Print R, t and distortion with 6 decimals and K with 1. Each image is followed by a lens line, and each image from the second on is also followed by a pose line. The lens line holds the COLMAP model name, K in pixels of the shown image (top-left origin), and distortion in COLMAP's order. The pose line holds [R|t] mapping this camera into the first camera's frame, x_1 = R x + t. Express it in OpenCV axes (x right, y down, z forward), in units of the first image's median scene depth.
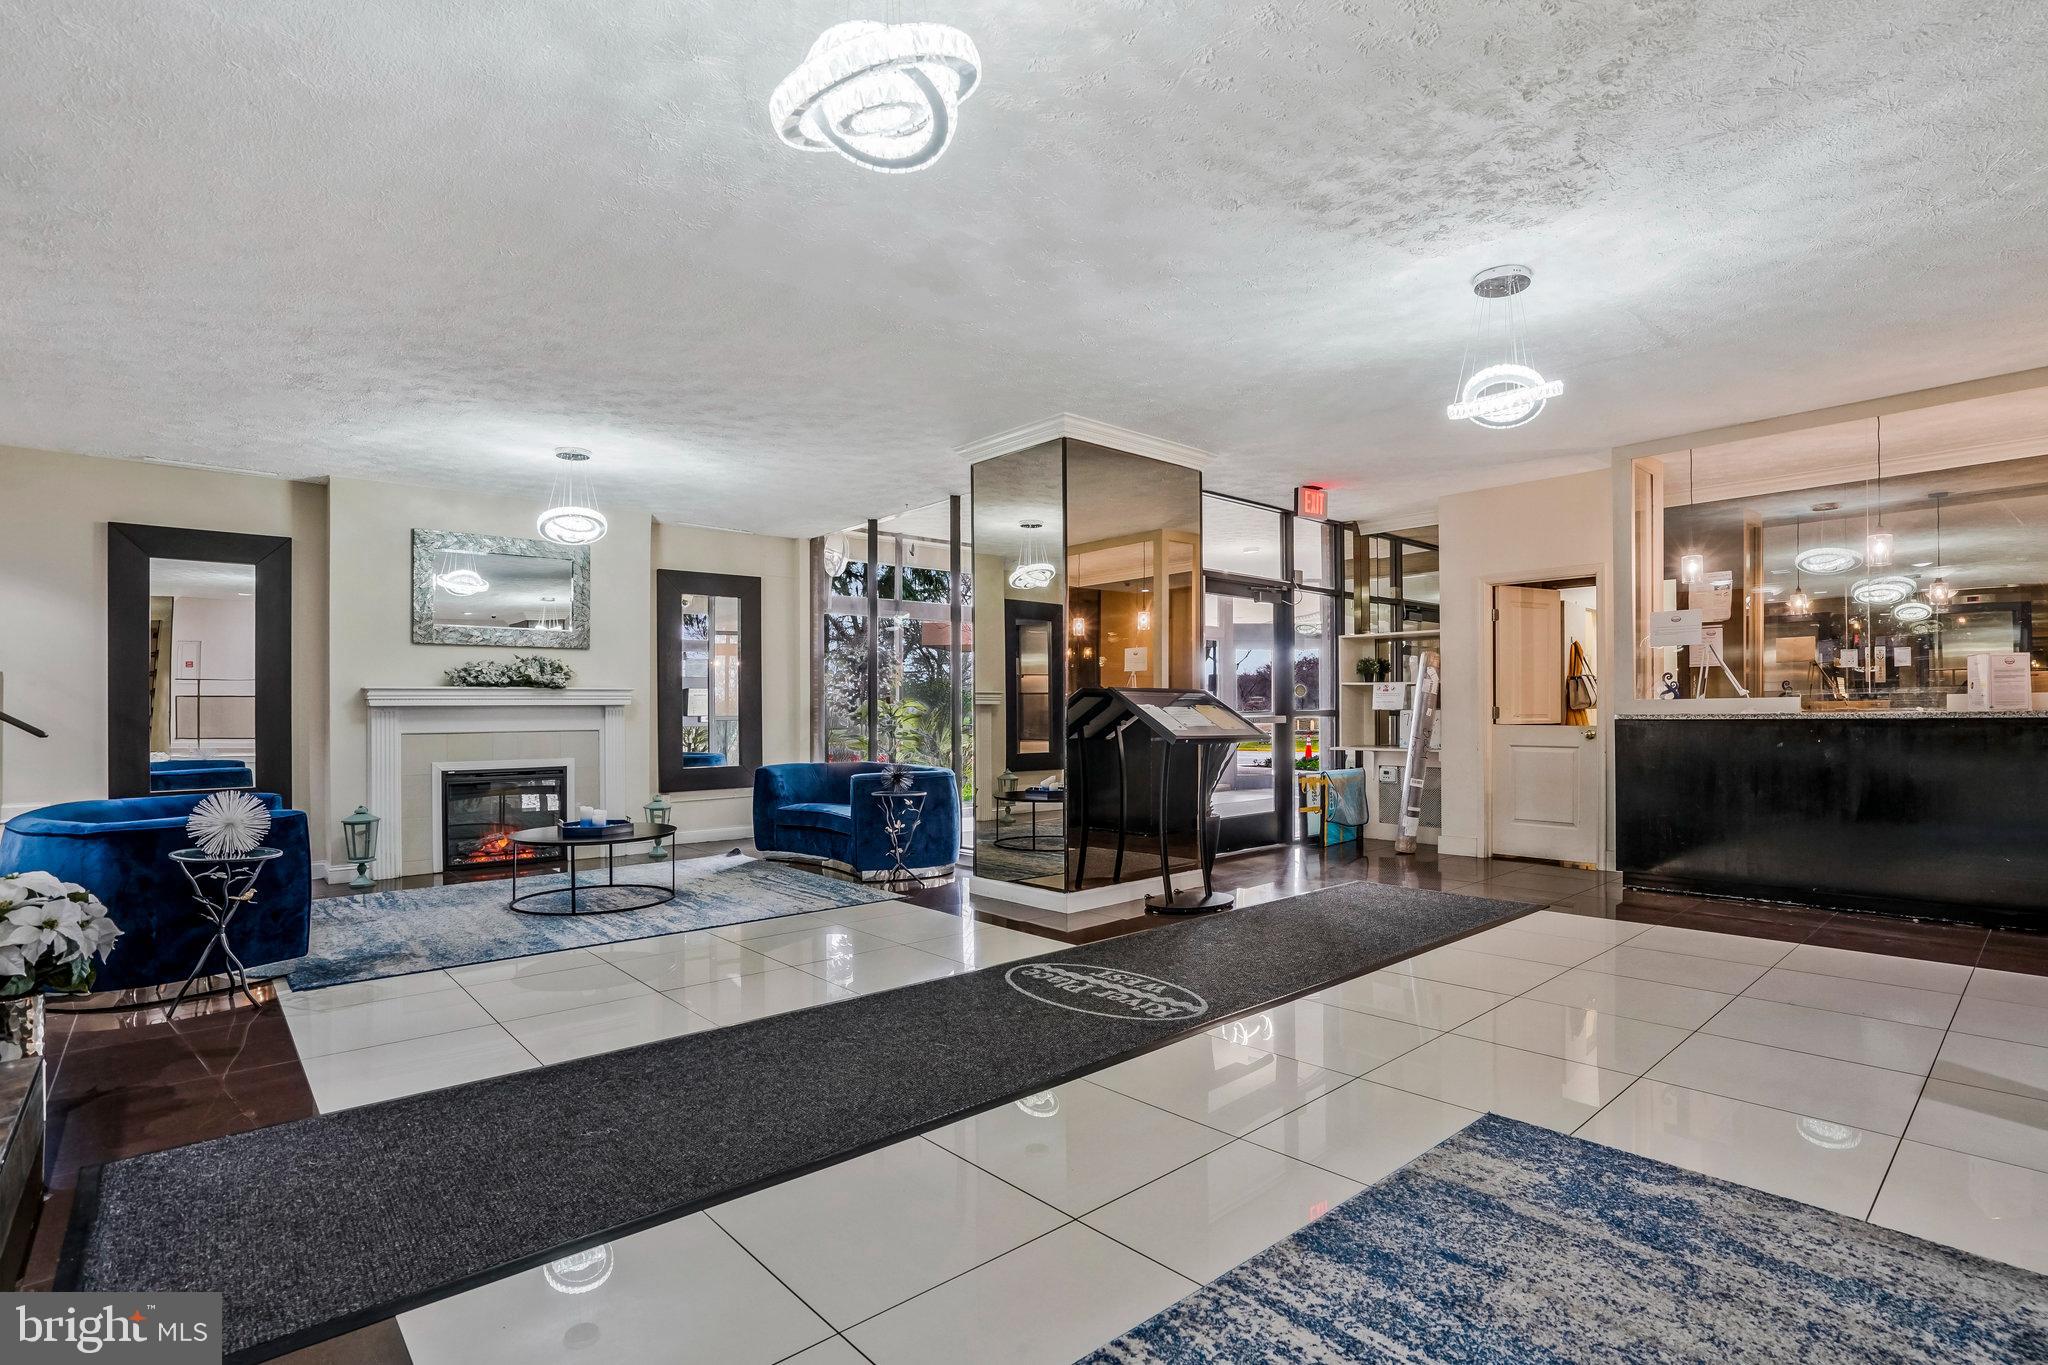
lens RADIAL K [[957.8, 0, 1028.3], [0, 957.8, 725.6], [0, 0, 1]] dist [0.000555, 0.000368]
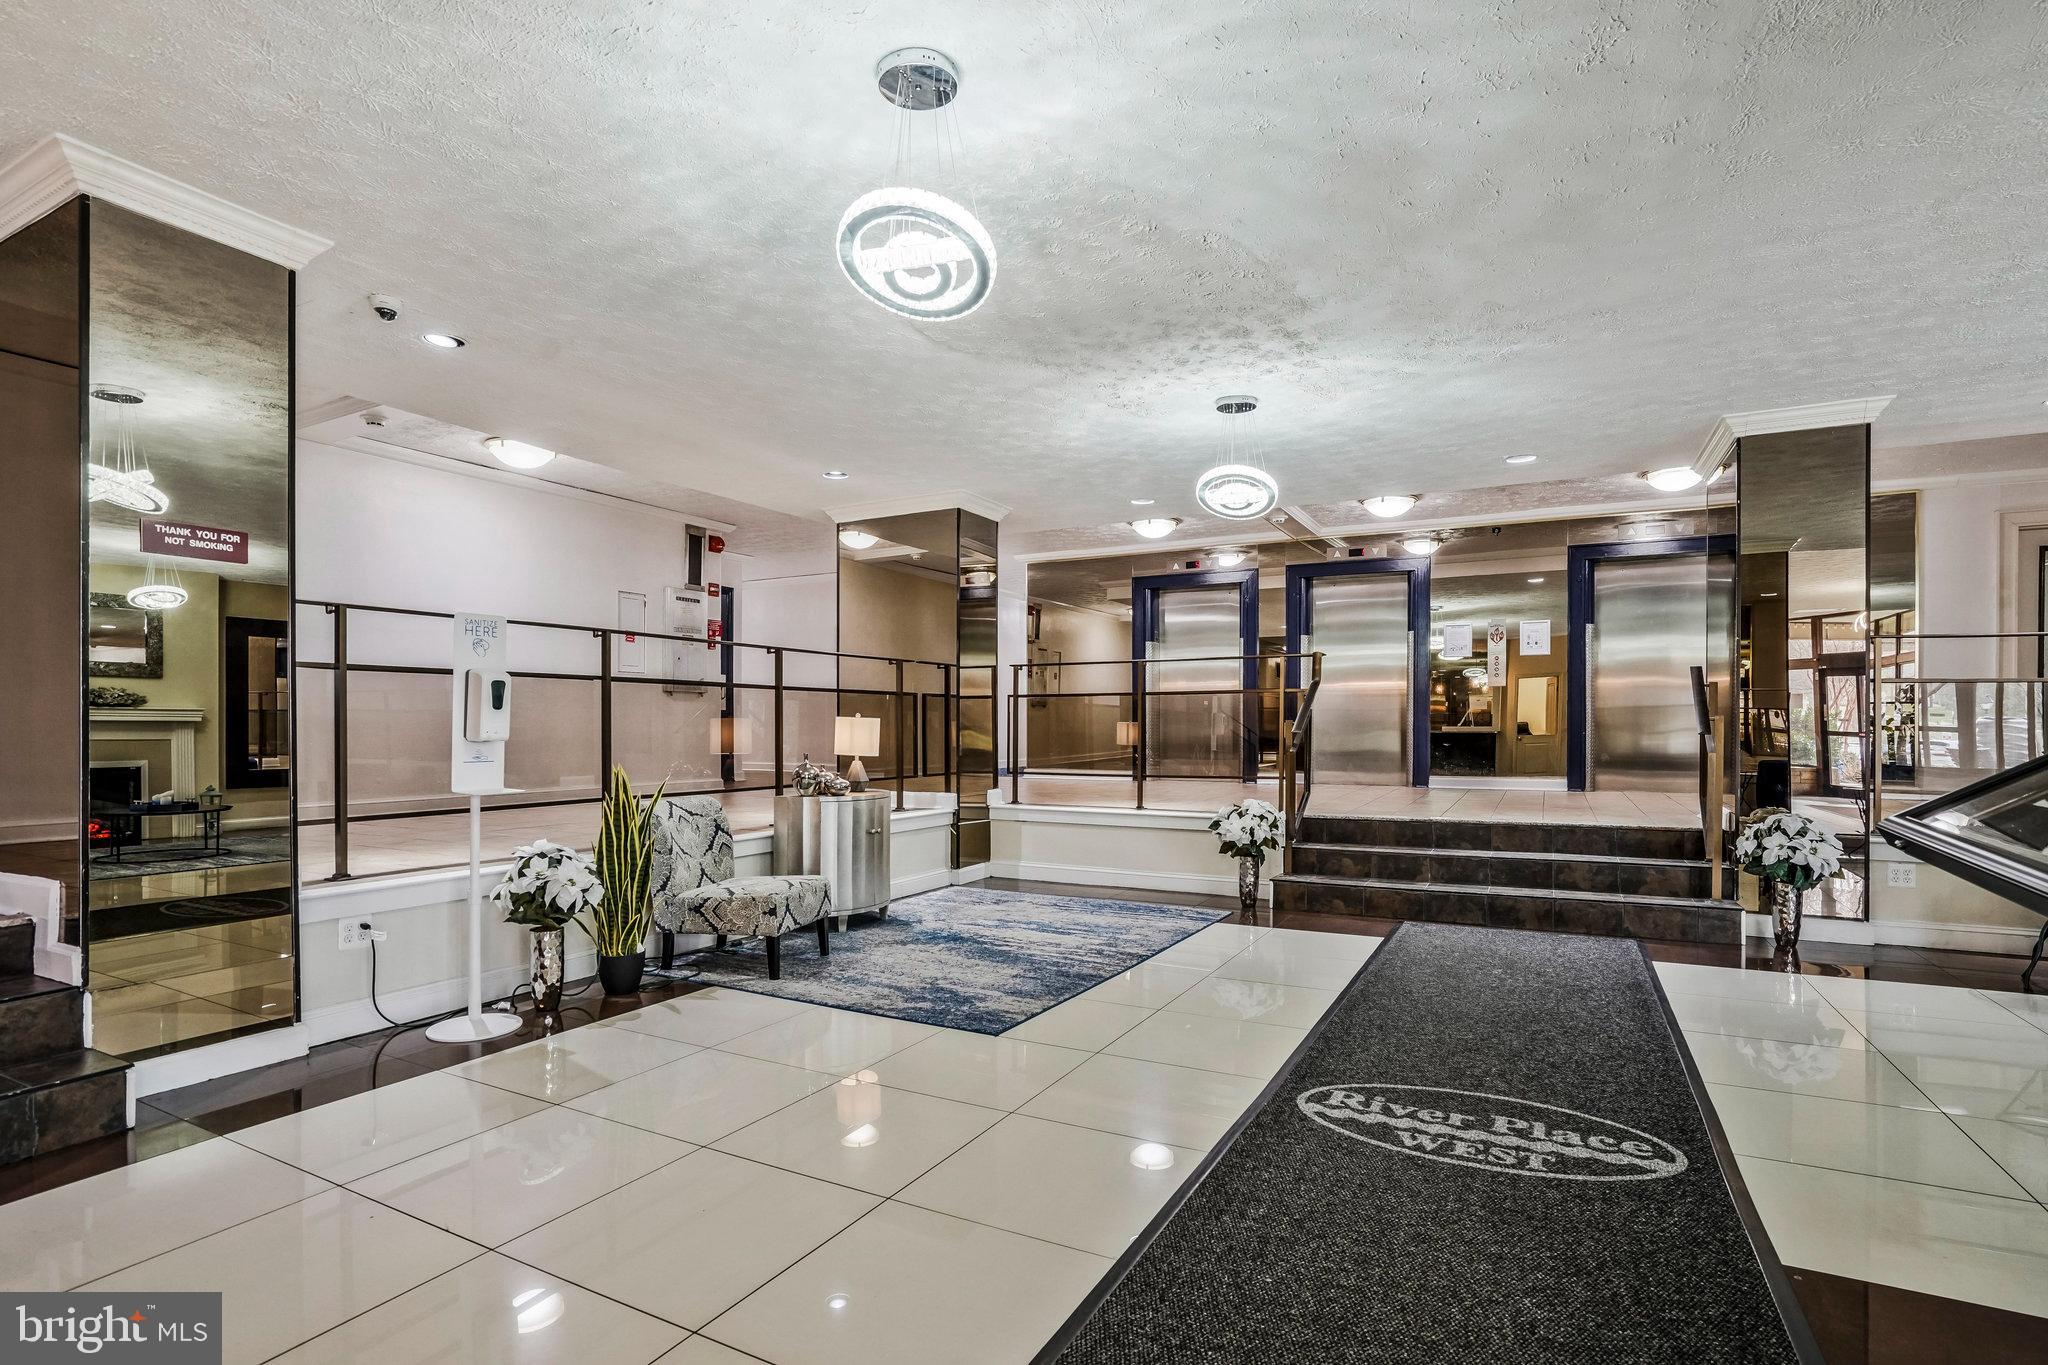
lens RADIAL K [[970.7, 0, 1025.4], [0, 970.7, 709.3], [0, 0, 1]] dist [-0.031081, 0.000045]
pose [[-0.936595, 0.002987, -0.350400, 0.622344], [0.003581, 0.999993, -0.001045, -0.022932], [0.350394, -0.002234, -0.936600, 1.545512]]
